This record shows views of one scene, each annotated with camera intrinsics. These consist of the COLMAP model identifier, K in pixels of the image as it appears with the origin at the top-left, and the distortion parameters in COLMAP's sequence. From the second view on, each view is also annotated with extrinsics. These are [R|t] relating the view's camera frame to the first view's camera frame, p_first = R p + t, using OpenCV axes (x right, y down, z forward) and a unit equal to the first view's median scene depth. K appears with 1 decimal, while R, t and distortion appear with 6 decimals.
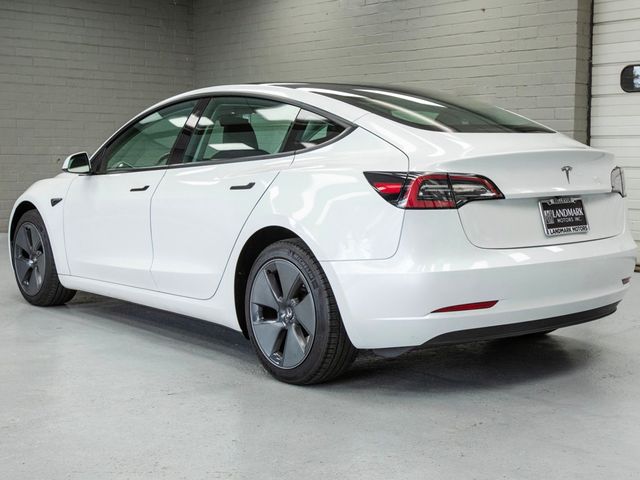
lens RADIAL K [[1121.9, 0, 339.1], [0, 1121.9, 241.5], [0, 0, 1]] dist [0.051145, 0.000000]
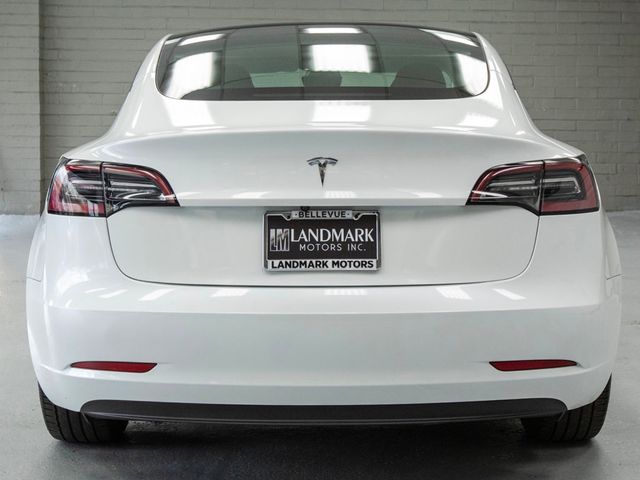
lens RADIAL K [[1152.6, 0, 319.7], [0, 1152.6, 242.7], [0, 0, 1]] dist [0.029802, 0.000000]
pose [[0.737047, 0.083056, -0.670719, 0.486499], [-0.060860, 0.996545, 0.056524, -0.044645], [0.673096, -0.000841, 0.739555, 0.433544]]
